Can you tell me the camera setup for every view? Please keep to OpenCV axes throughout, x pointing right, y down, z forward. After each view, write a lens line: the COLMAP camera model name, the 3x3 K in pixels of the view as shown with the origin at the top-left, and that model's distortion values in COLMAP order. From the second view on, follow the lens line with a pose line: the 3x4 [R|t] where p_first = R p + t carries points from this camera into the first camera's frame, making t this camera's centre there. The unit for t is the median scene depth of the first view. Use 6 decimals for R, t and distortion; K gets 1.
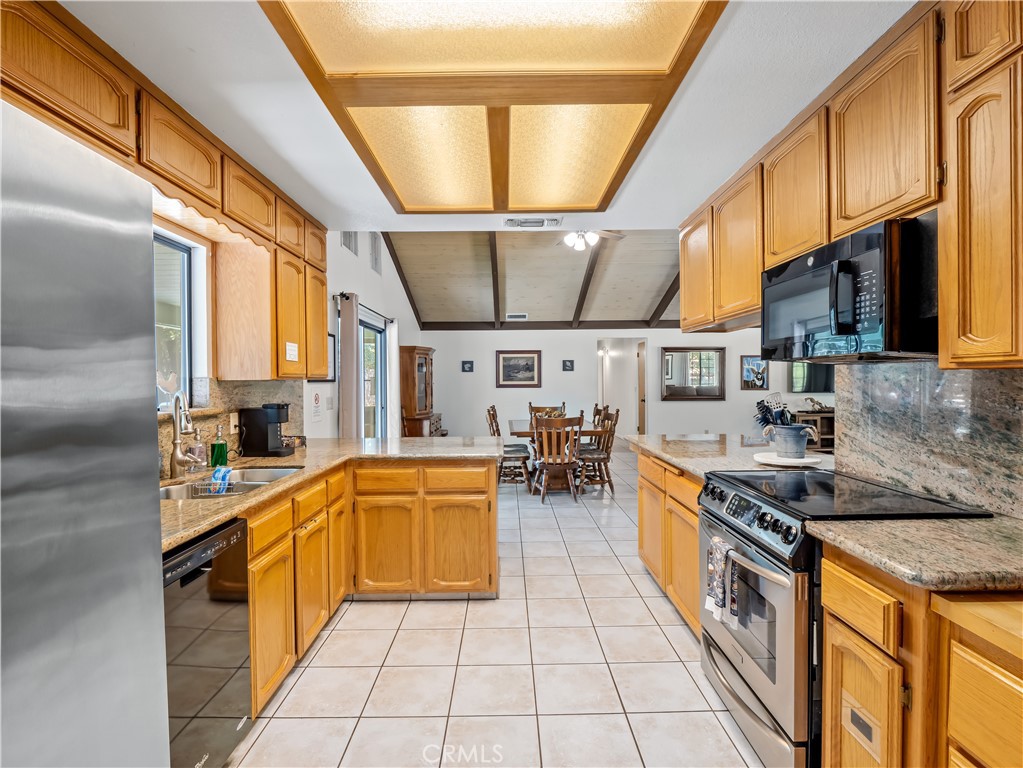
lens RADIAL K [[499.0, 0, 511.5], [0, 499.0, 384.0], [0, 0, 1]] dist [-0.002545, -0.000220]
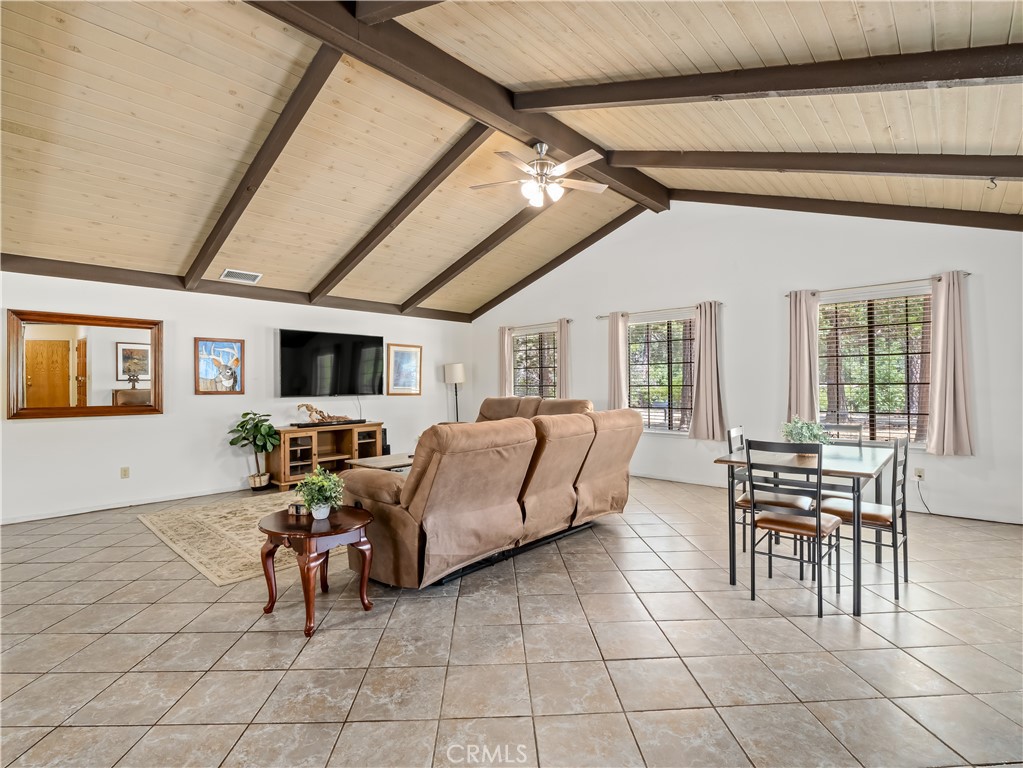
lens RADIAL K [[499.0, 0, 511.5], [0, 499.0, 384.0], [0, 0, 1]] dist [-0.002545, -0.000220]
pose [[0.686406, -0.000180, 0.727218, 0.286571], [0.000252, 1.000000, 0.000010, -0.000901], [-0.727218, 0.000177, 0.686406, 0.308757]]
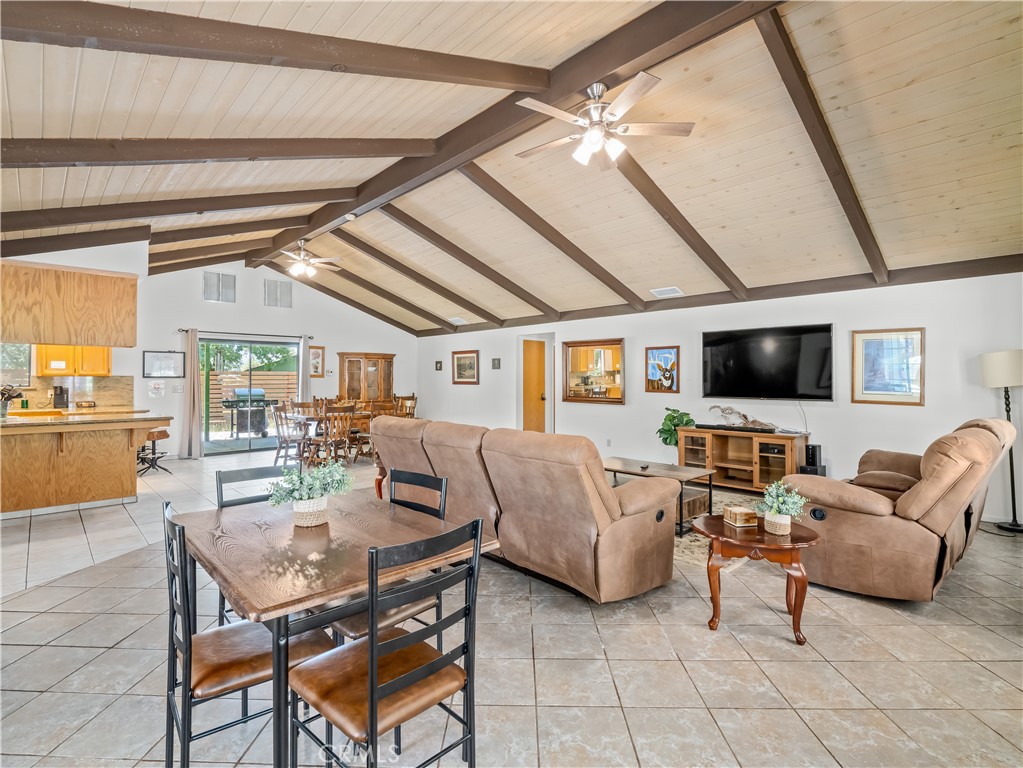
lens RADIAL K [[499.0, 0, 511.5], [0, 499.0, 384.0], [0, 0, 1]] dist [-0.002545, -0.000220]
pose [[0.677178, 0.015322, -0.735659, 0.896269], [-0.011329, 0.999882, 0.010397, -0.006188], [0.735732, 0.001294, 0.677272, 0.323067]]
